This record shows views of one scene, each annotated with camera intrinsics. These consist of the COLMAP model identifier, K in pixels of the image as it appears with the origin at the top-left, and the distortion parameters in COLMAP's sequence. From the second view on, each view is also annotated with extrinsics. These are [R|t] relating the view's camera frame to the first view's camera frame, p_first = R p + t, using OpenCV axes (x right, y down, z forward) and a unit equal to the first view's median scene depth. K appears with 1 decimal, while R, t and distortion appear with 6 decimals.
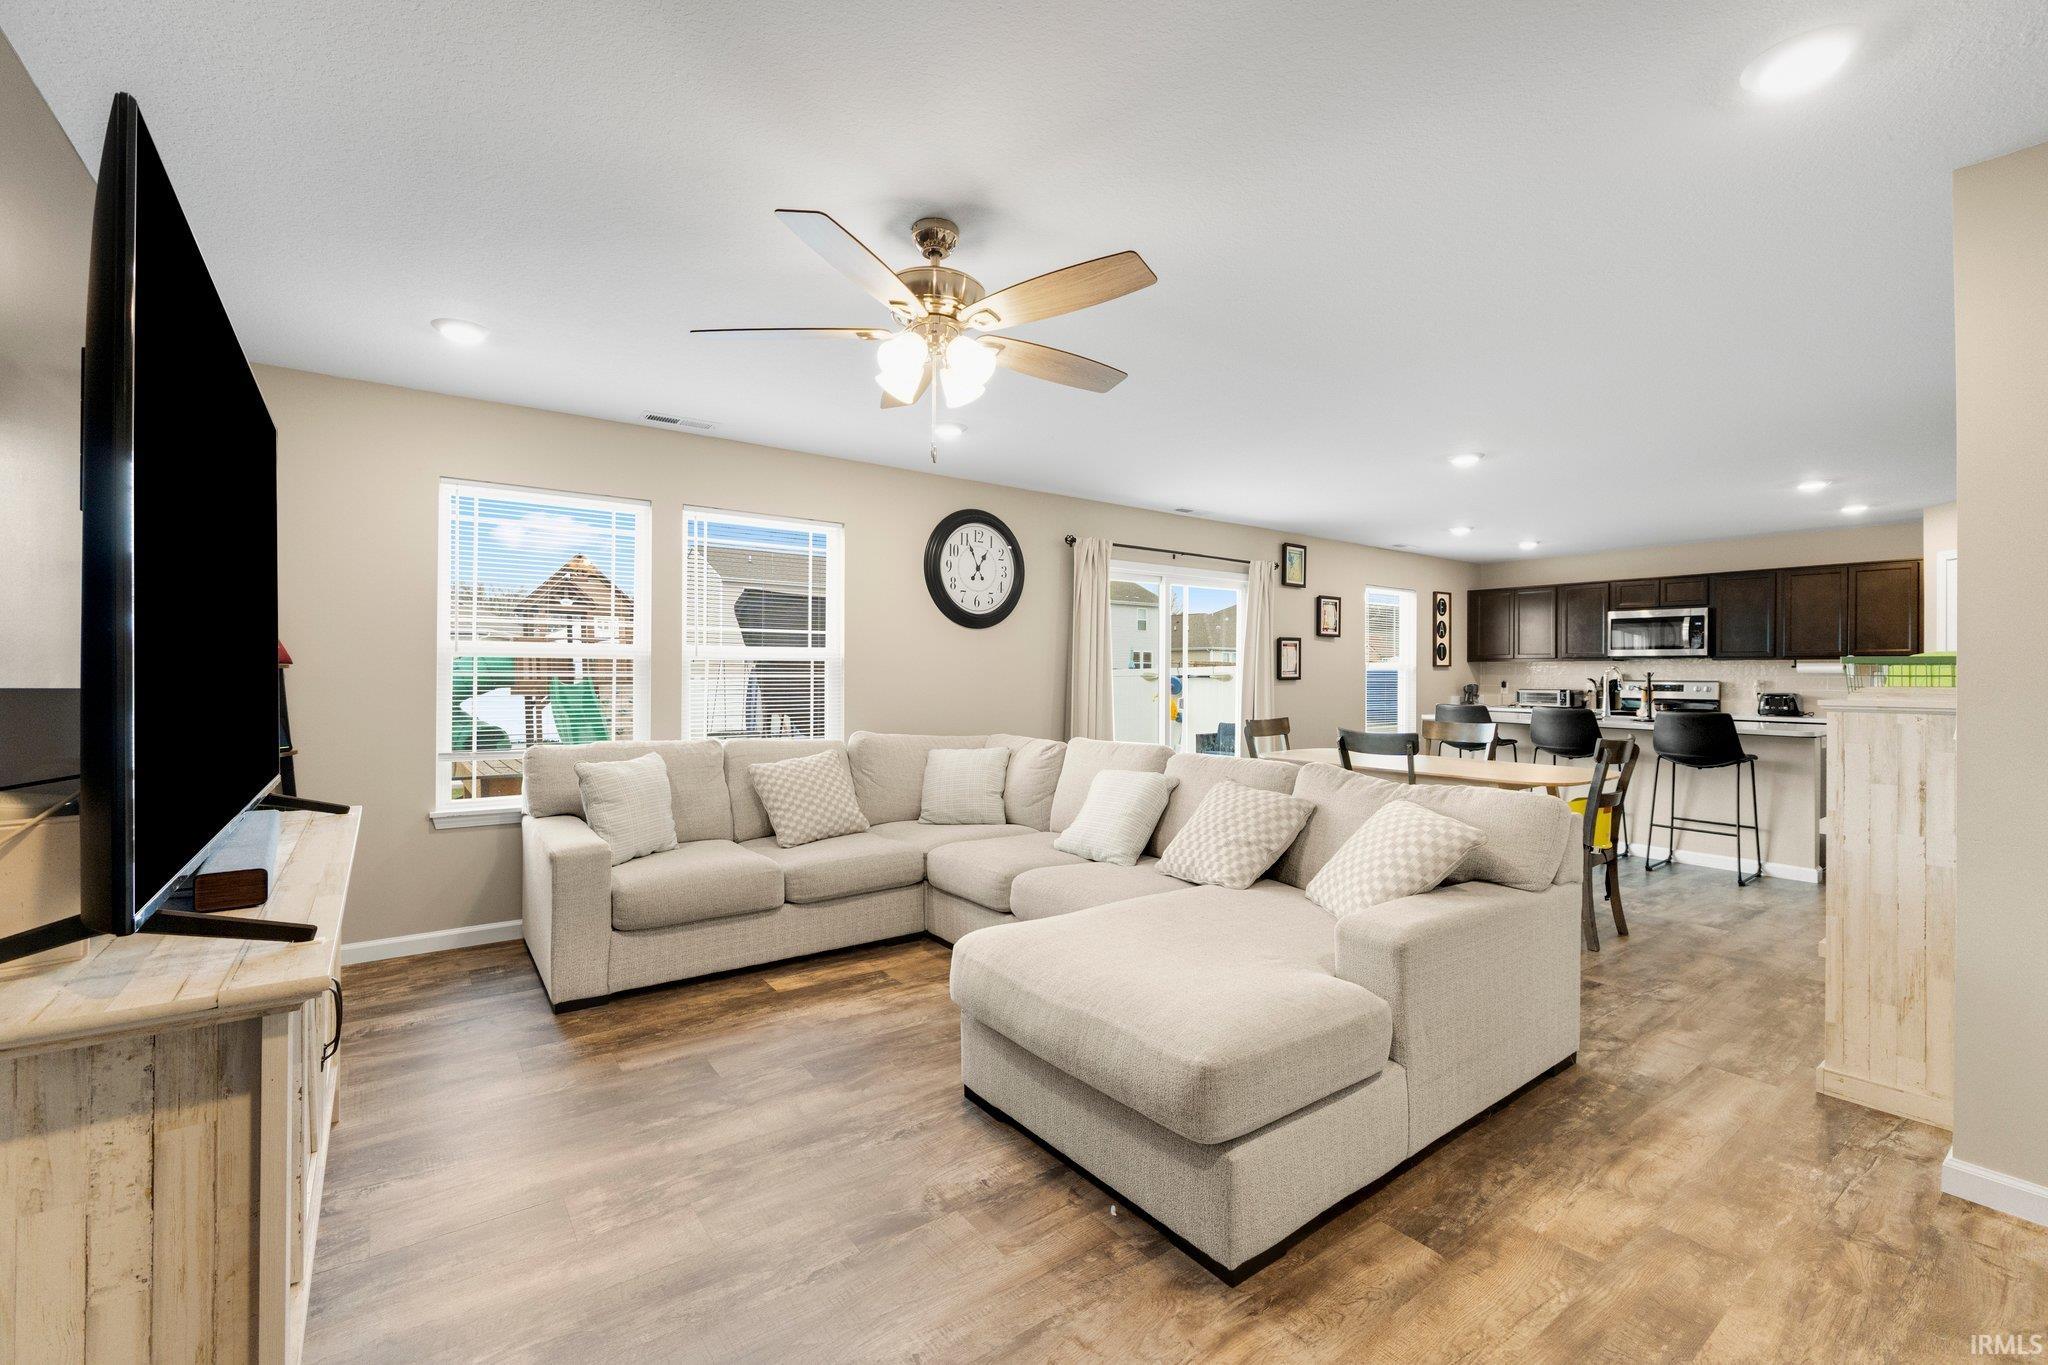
lens RADIAL K [[845.2, 0, 1007.1], [0, 845.2, 674.0], [0, 0, 1]] dist [-0.025434, 0.000393]
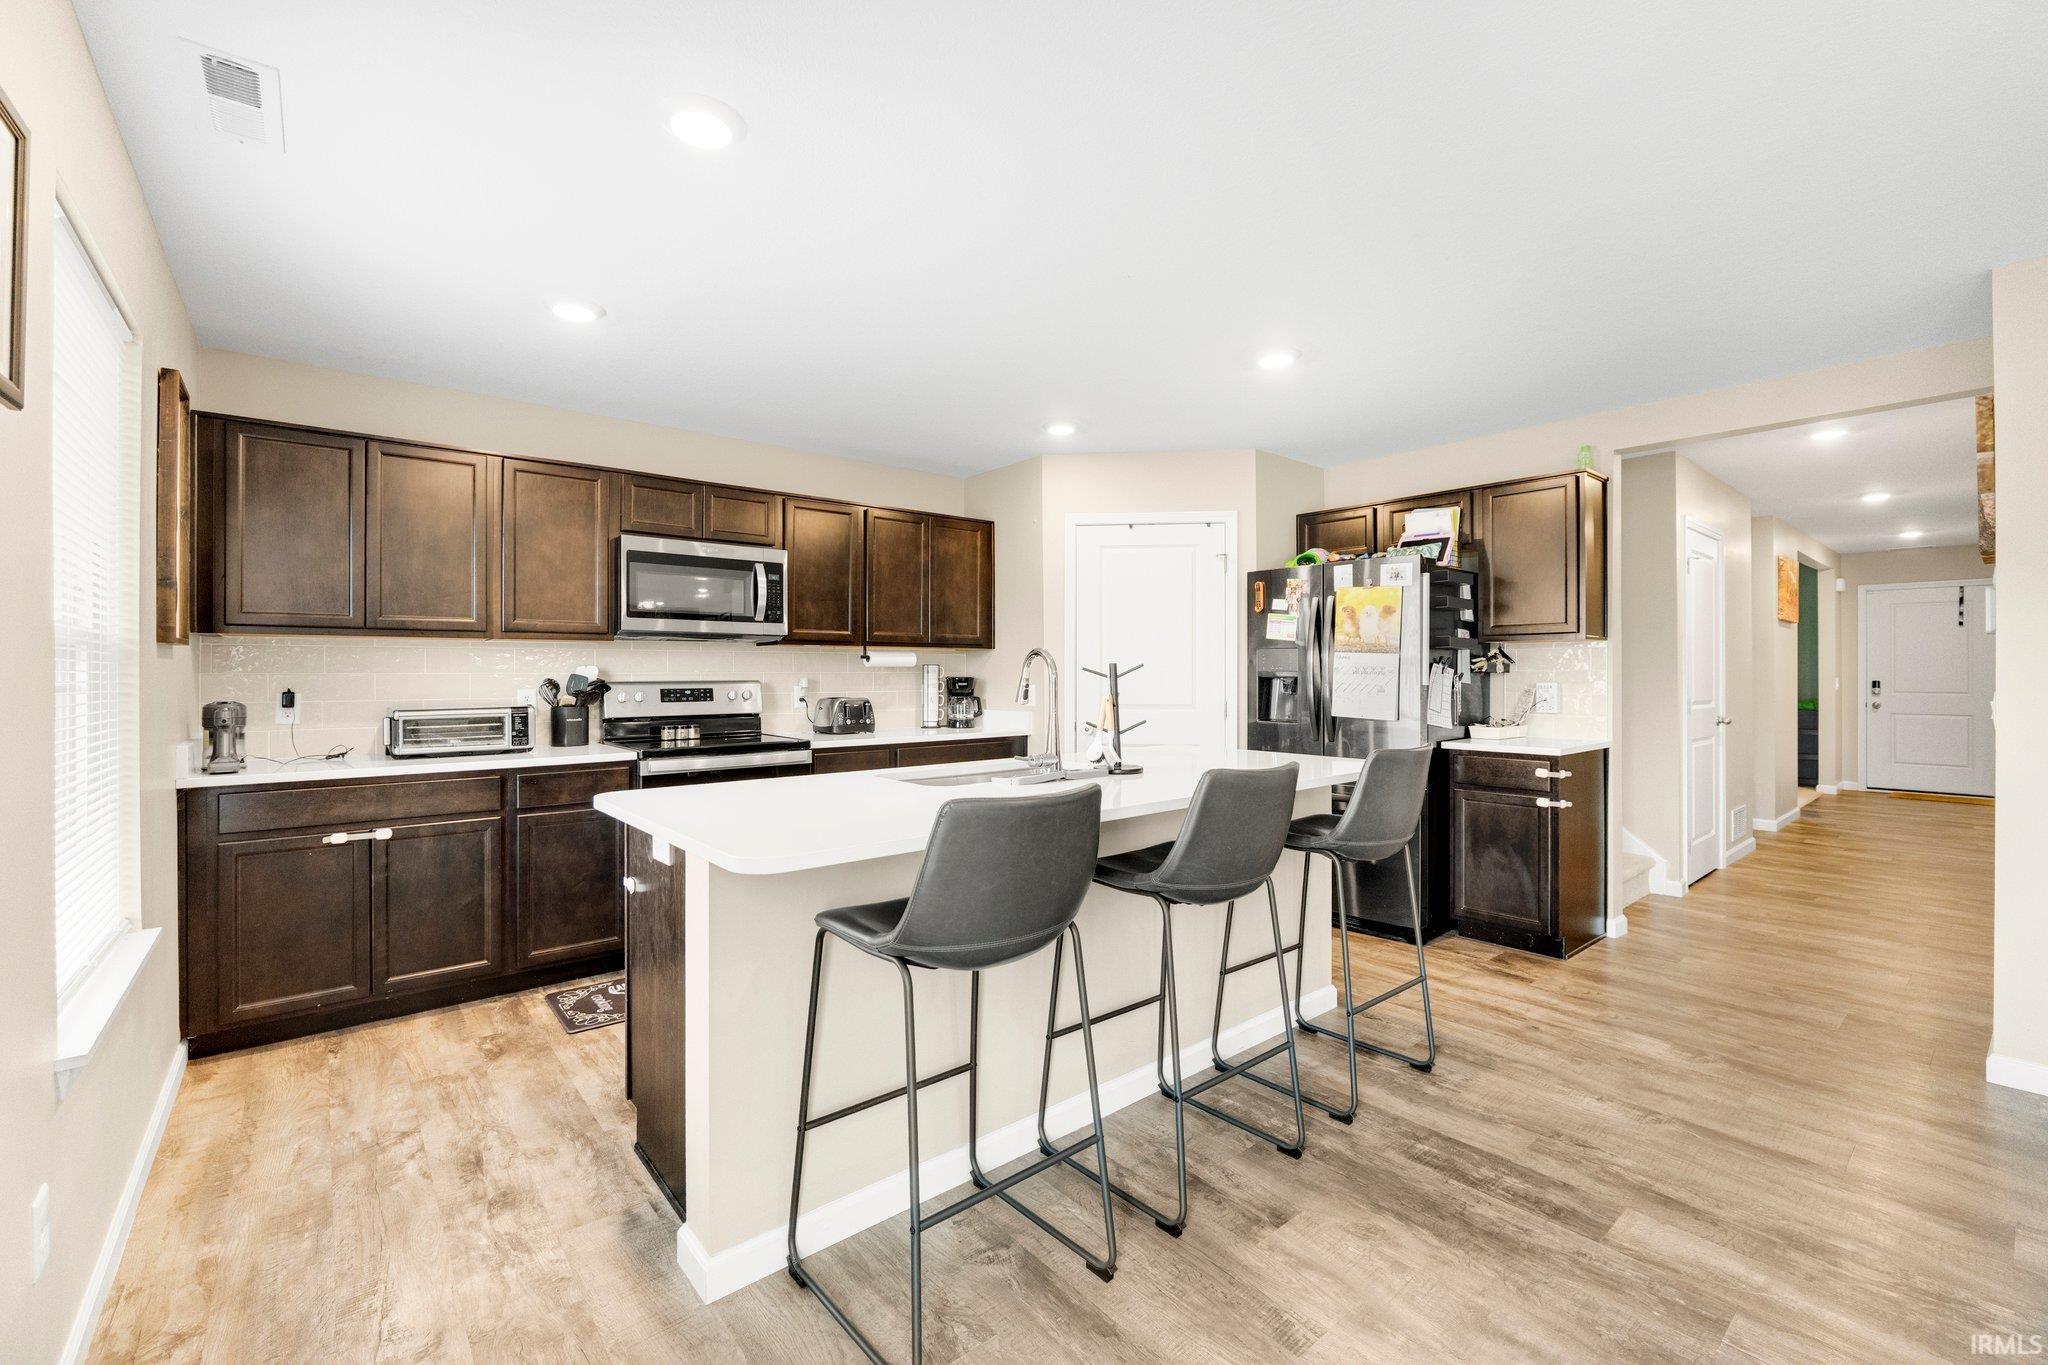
lens RADIAL K [[860.6, 0, 1014.8], [0, 860.6, 653.2], [0, 0, 1]] dist [-0.009413, -0.000002]
pose [[-0.083842, 0.016115, 0.996349, 0.254534], [0.001953, 0.999870, -0.016007, -0.000444], [-0.996477, 0.000604, -0.083862, 0.906549]]
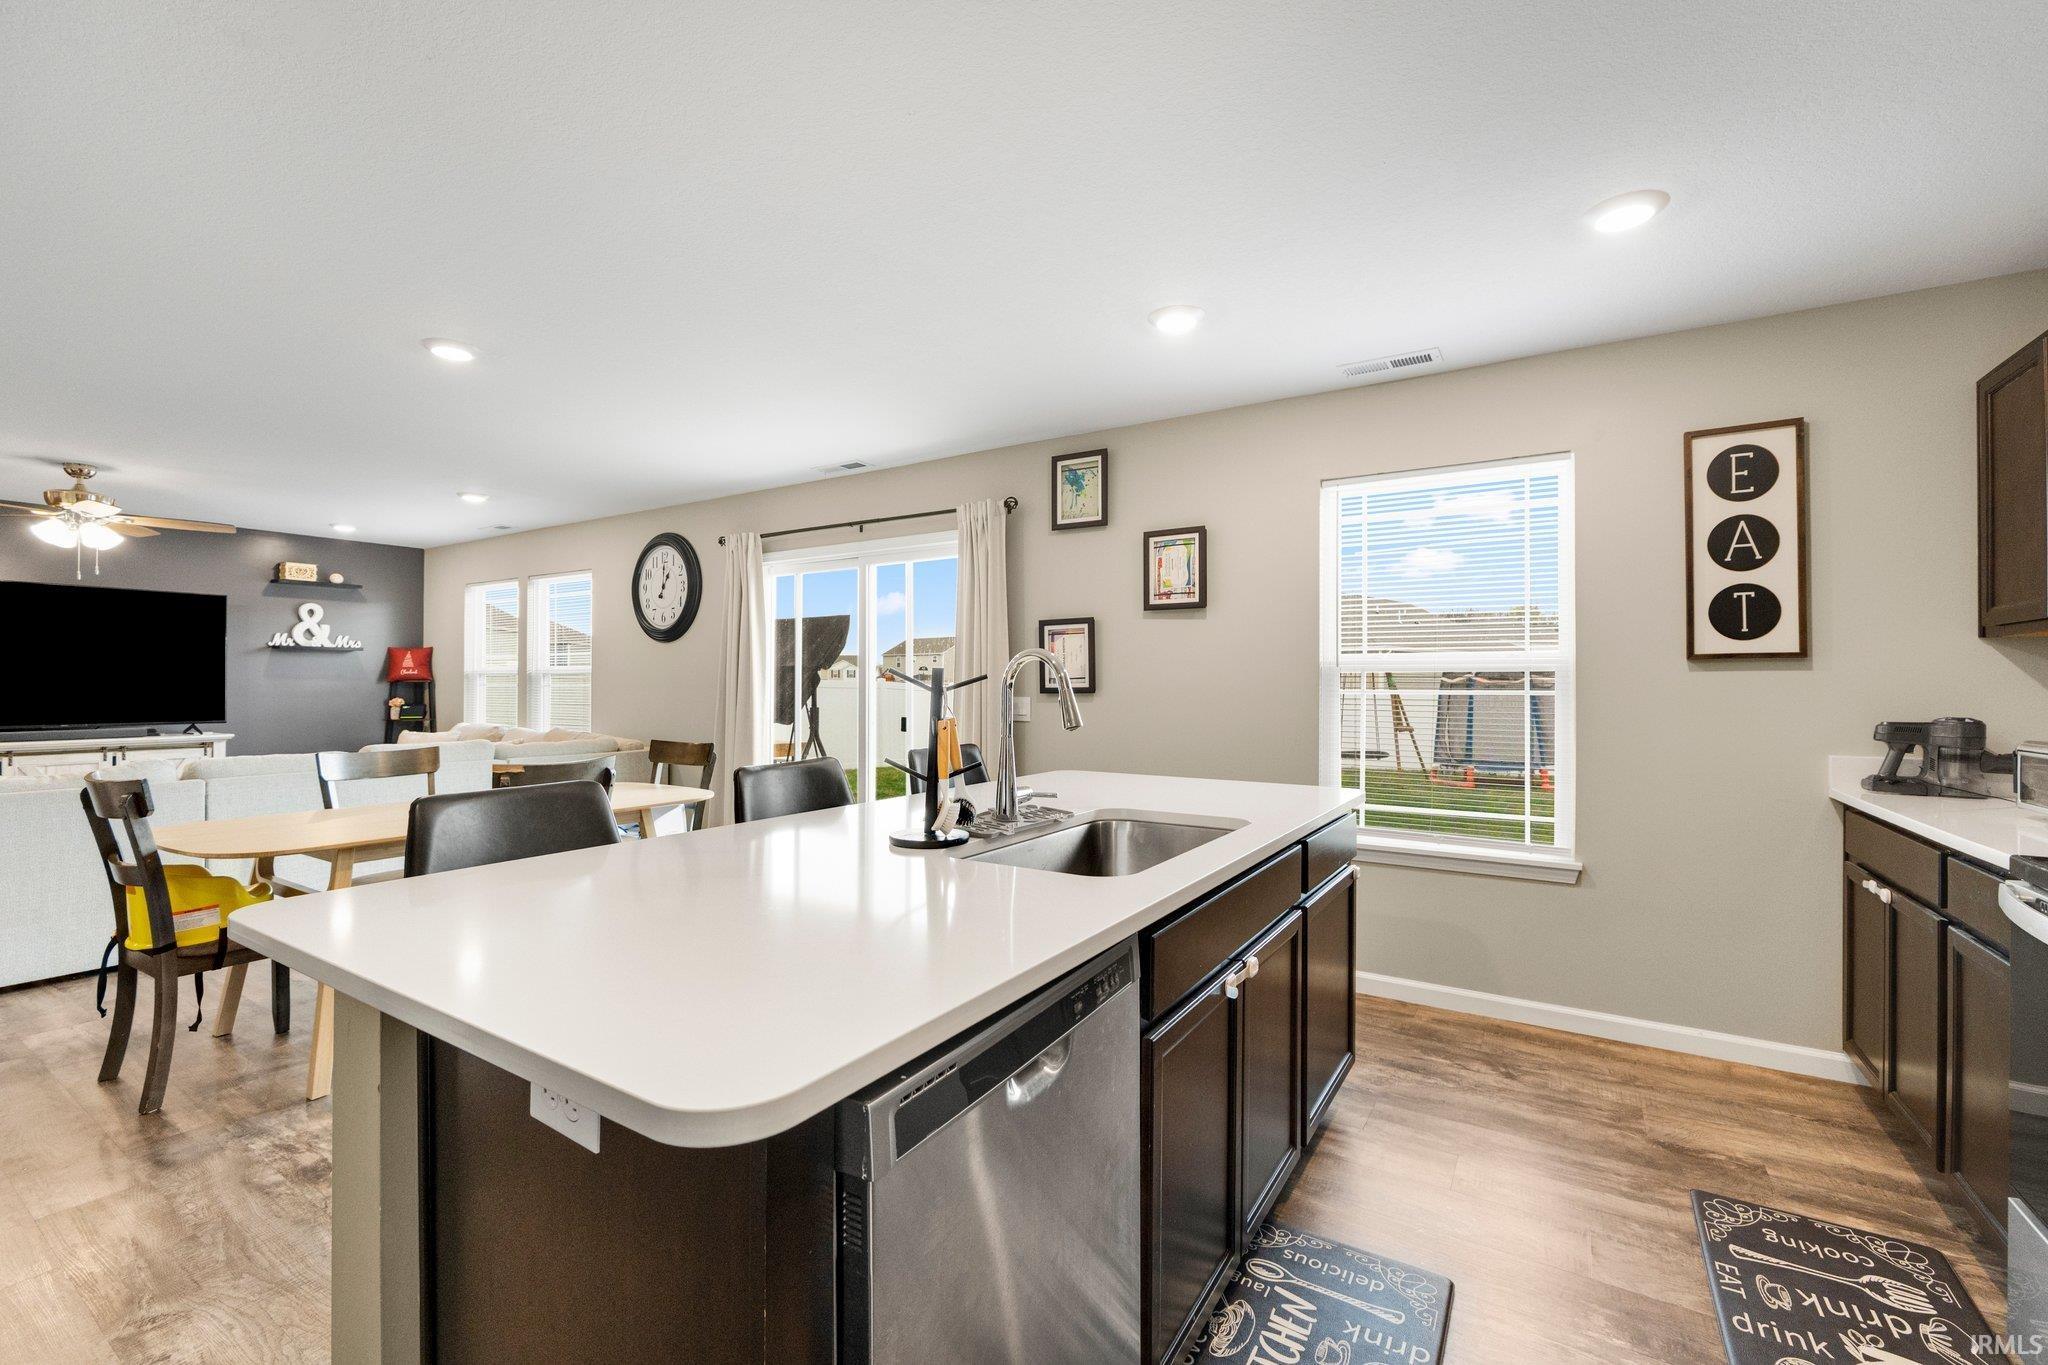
lens RADIAL K [[860.6, 0, 1005.2], [0, 860.6, 679.9], [0, 0, 1]] dist [-0.009413, -0.000002]
pose [[0.371795, -0.009267, -0.928269, 0.873124], [-0.002304, 0.999938, -0.010905, 0.004357], [0.928312, 0.006193, 0.371750, 0.756732]]
